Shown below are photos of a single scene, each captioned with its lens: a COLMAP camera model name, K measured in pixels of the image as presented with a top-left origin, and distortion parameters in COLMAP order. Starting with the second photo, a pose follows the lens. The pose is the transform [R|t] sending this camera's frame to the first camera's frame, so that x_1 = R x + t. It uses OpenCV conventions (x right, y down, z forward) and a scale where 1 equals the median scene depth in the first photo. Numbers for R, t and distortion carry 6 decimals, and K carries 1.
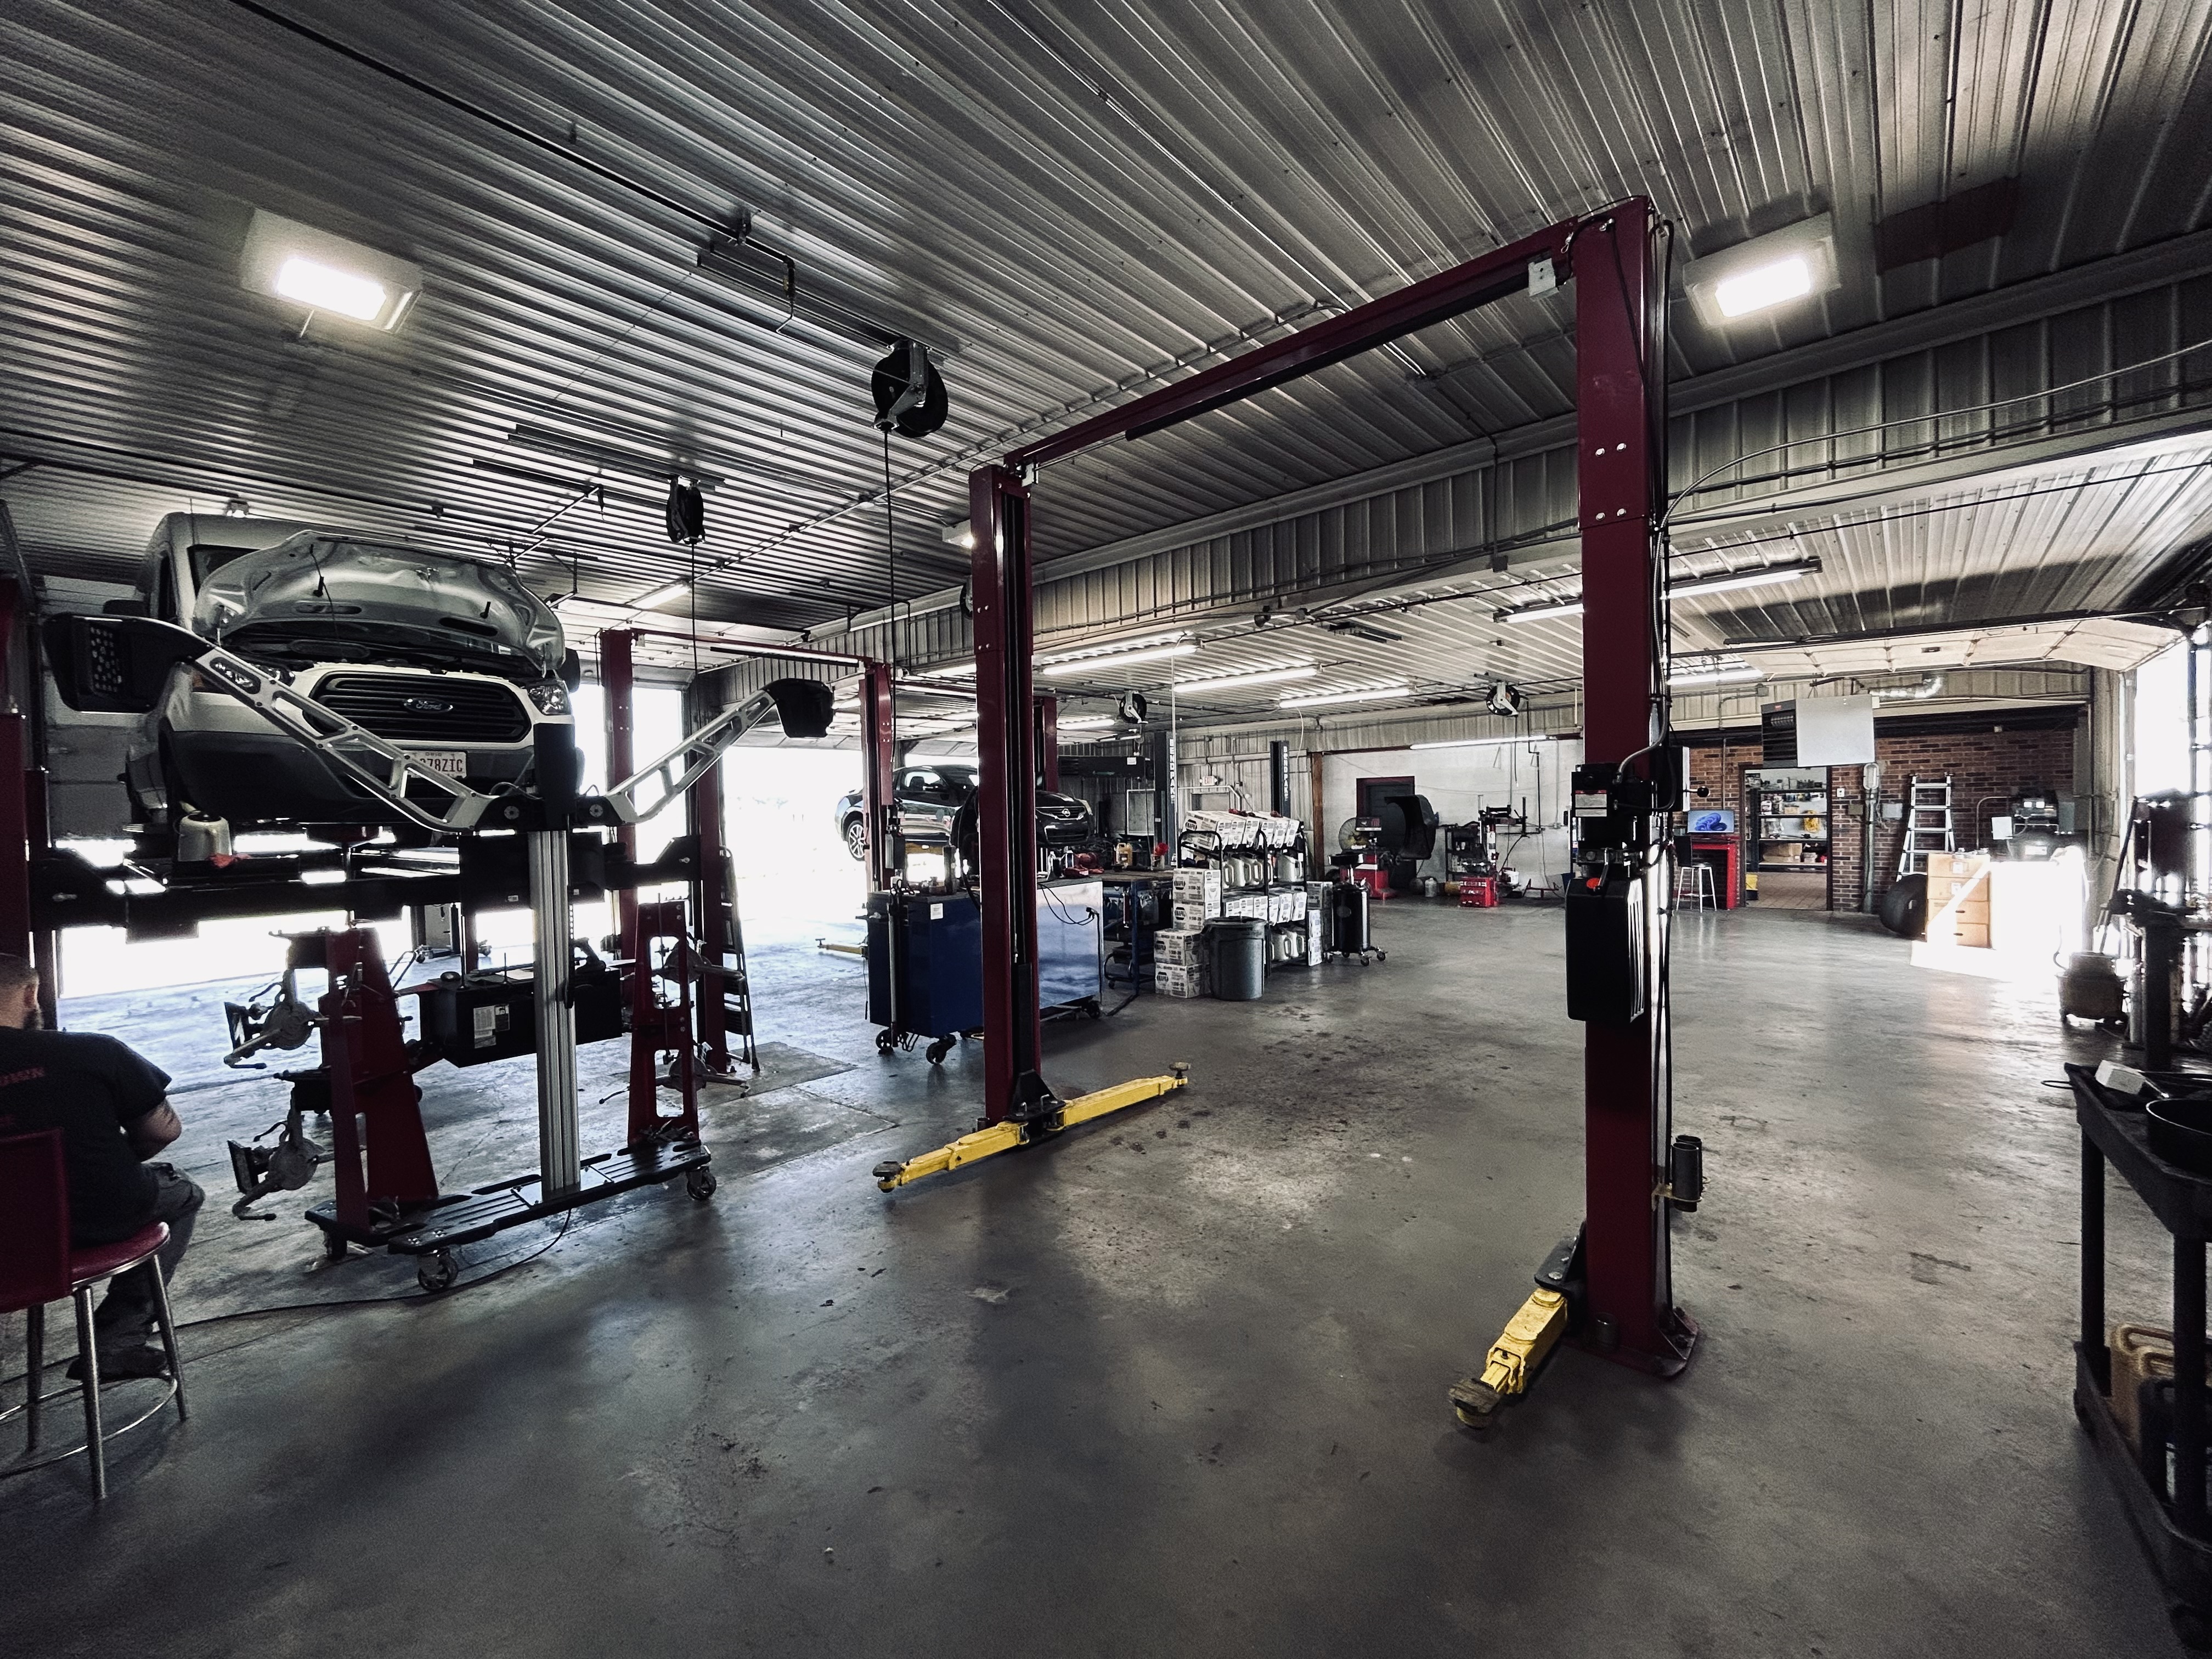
lens RADIAL K [[900.8, 0, 1100.7], [0, 900.8, 834.3], [0, 0, 1]] dist [0.001316, 0.000028]
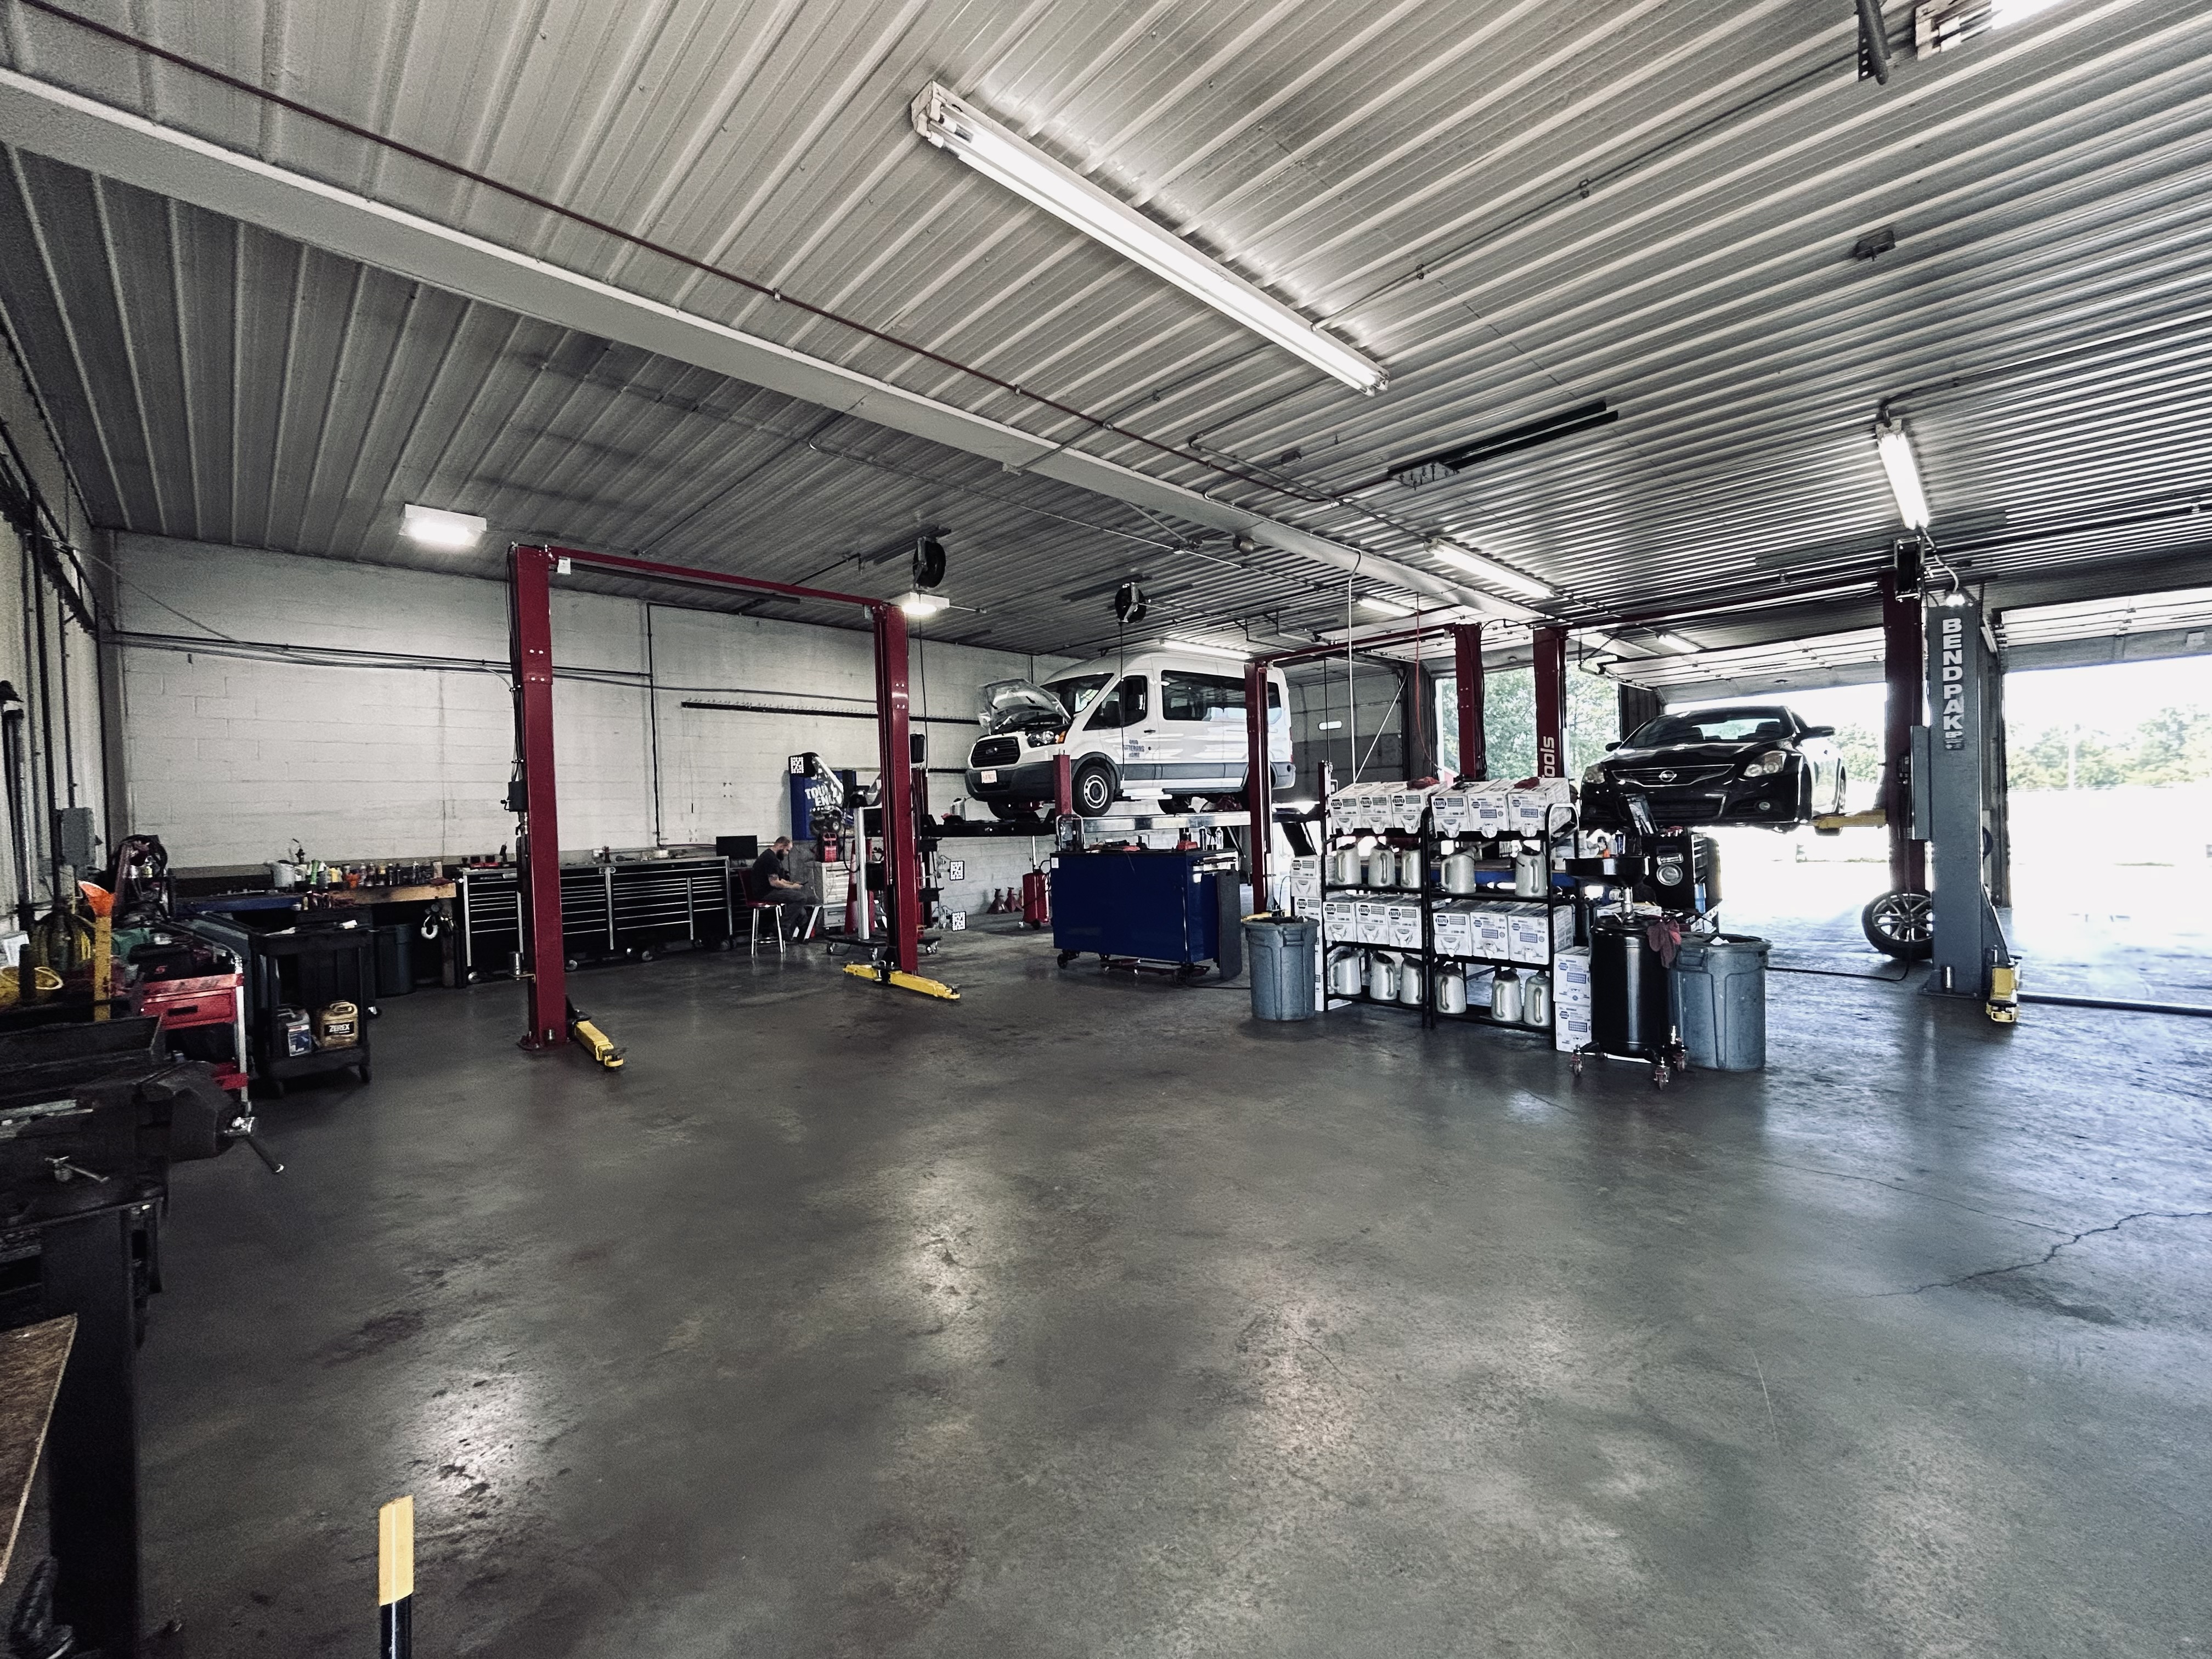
lens RADIAL K [[900.8, 0, 1113.4], [0, 900.8, 823.4], [0, 0, 1]] dist [0.001316, 0.000028]
pose [[-0.071879, 0.039711, -0.996623, 0.828523], [0.022224, 0.999023, 0.038204, -0.023840], [0.997166, -0.019403, -0.072691, 0.780455]]
